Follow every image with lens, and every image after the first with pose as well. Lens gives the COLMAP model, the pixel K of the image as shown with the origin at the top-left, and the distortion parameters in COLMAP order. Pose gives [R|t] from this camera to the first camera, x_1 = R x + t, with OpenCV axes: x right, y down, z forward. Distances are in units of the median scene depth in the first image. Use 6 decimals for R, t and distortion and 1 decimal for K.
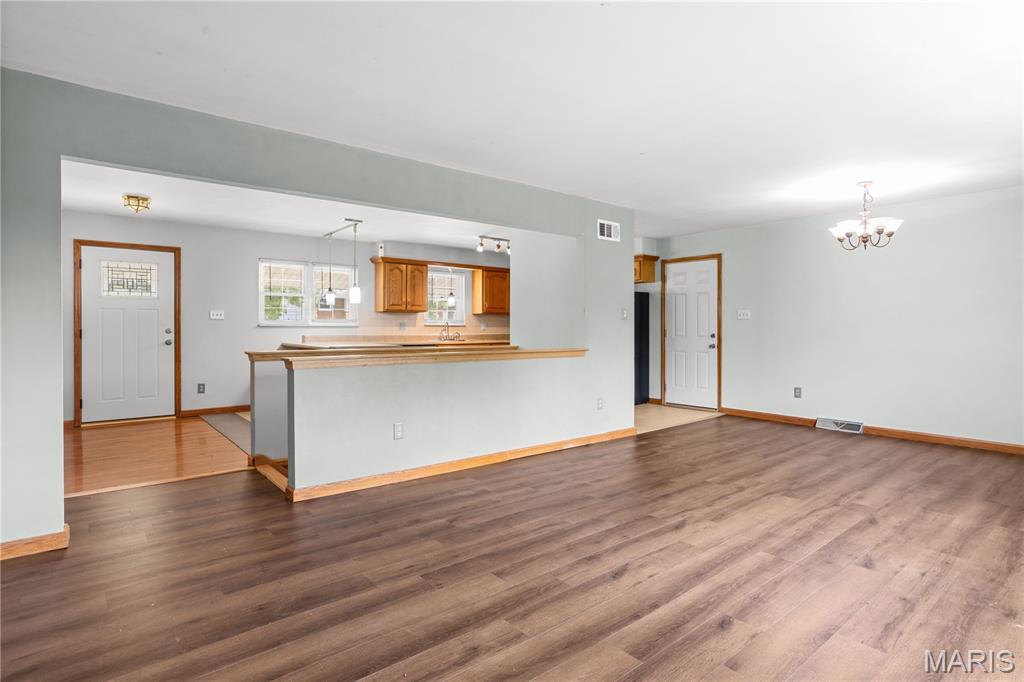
lens RADIAL K [[545.9, 0, 511.6], [0, 545.9, 322.6], [0, 0, 1]] dist [-0.036471, 0.032022]
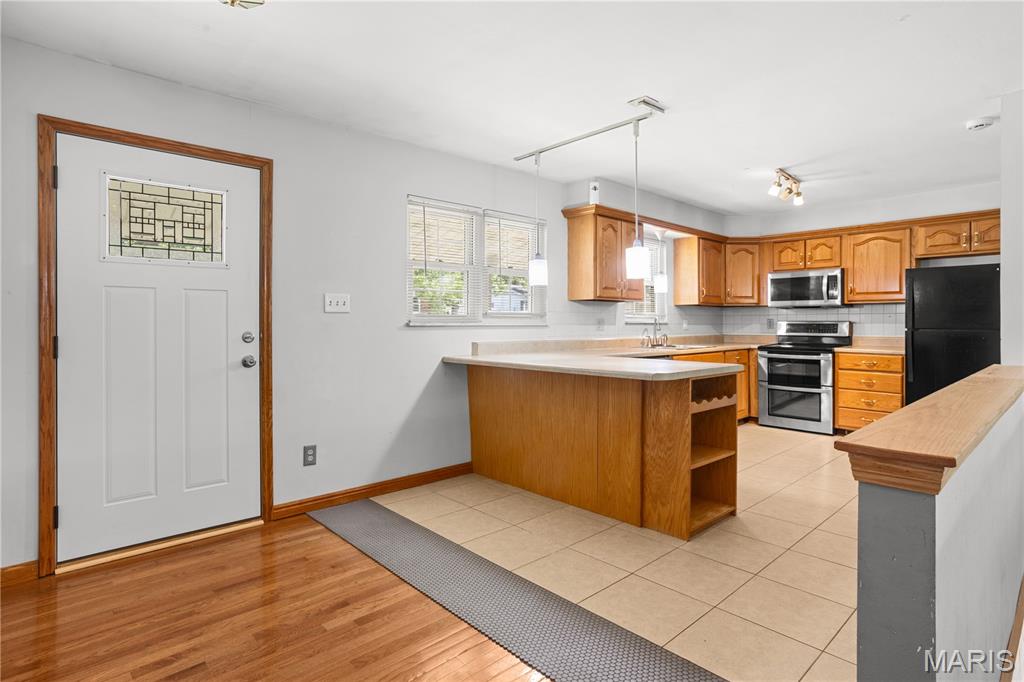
lens RADIAL K [[535.7, 0, 509.7], [0, 535.7, 316.8], [0, 0, 1]] dist [-0.045433, 0.029497]
pose [[0.998257, -0.001349, 0.059005, -0.474598], [0.001539, 0.999994, -0.003173, -0.000392], [-0.059000, 0.003259, 0.998253, 0.578142]]
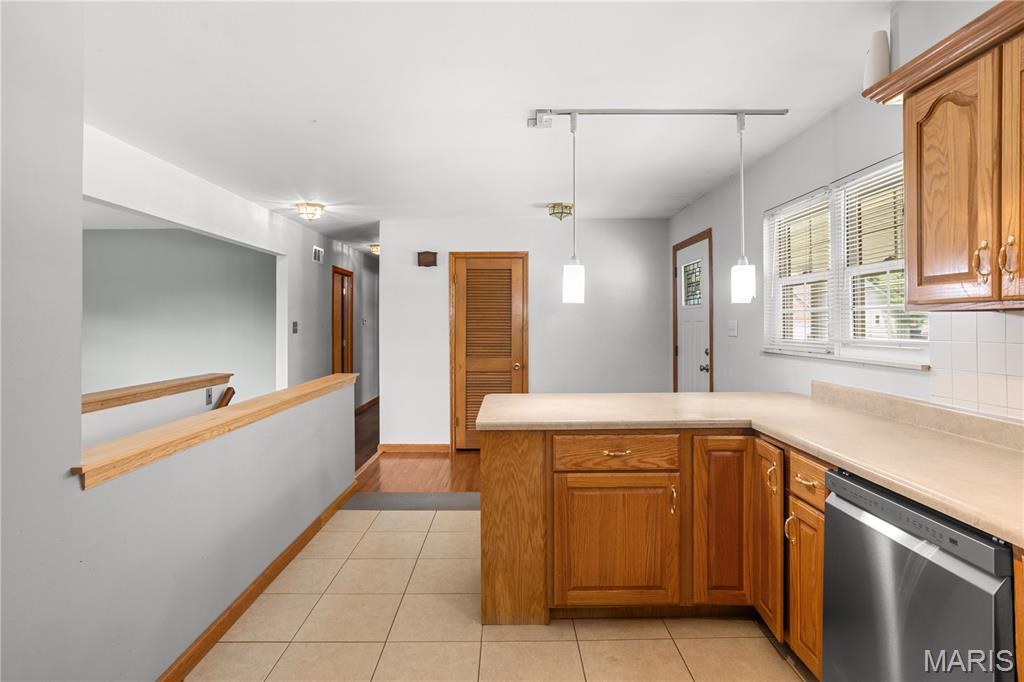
lens RADIAL K [[545.9, 0, 511.6], [0, 545.9, 322.6], [0, 0, 1]] dist [-0.036471, 0.032022]
pose [[-0.634496, 0.003469, -0.772919, 0.057035], [0.014268, 0.999872, -0.007226, -0.019192], [0.772795, -0.015613, -0.634464, 1.342177]]
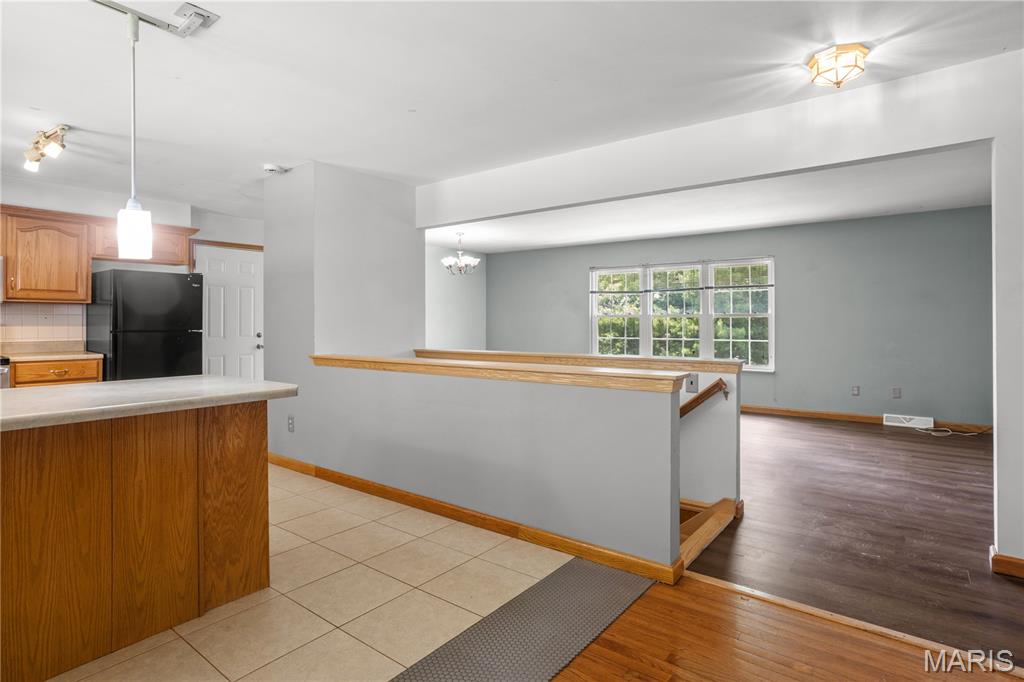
lens RADIAL K [[535.7, 0, 509.7], [0, 535.7, 316.8], [0, 0, 1]] dist [-0.045433, 0.029497]
pose [[-0.227430, 0.009487, 0.973748, -0.704411], [-0.004780, 0.999930, -0.010858, 0.000824], [-0.973783, -0.007124, -0.227368, 0.940988]]
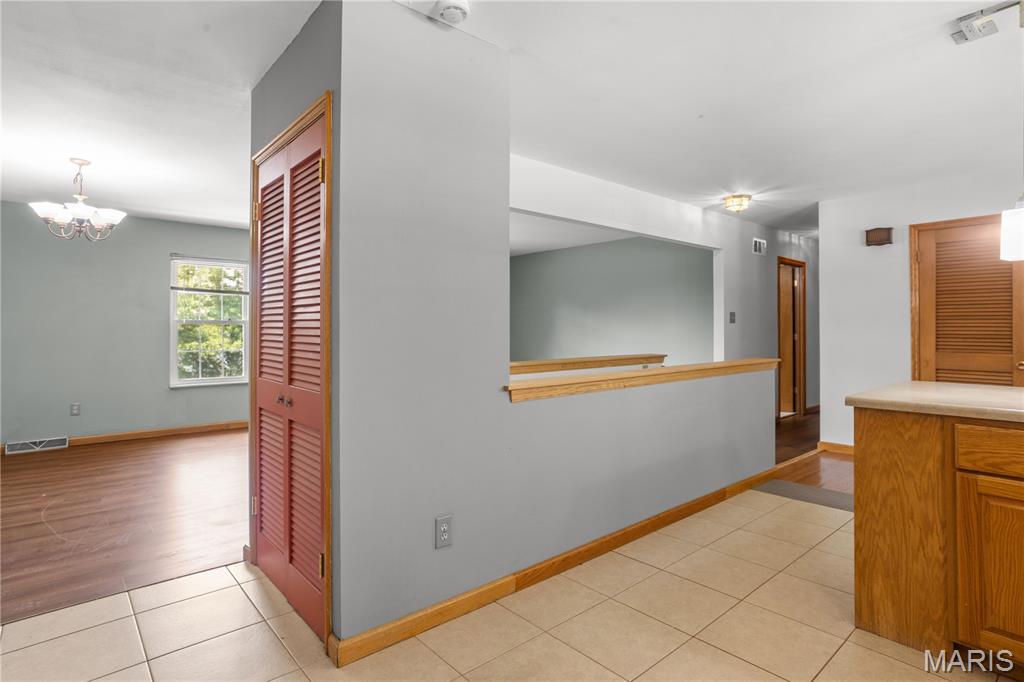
lens RADIAL K [[539.8, 0, 510.6], [0, 539.8, 324.9], [0, 0, 1]] dist [-0.056678, 0.041690]
pose [[-0.999374, 0.004612, -0.035083, 0.003183], [0.005252, 0.999821, -0.018164, 0.006124], [0.034993, -0.018337, -0.999219, 1.408495]]
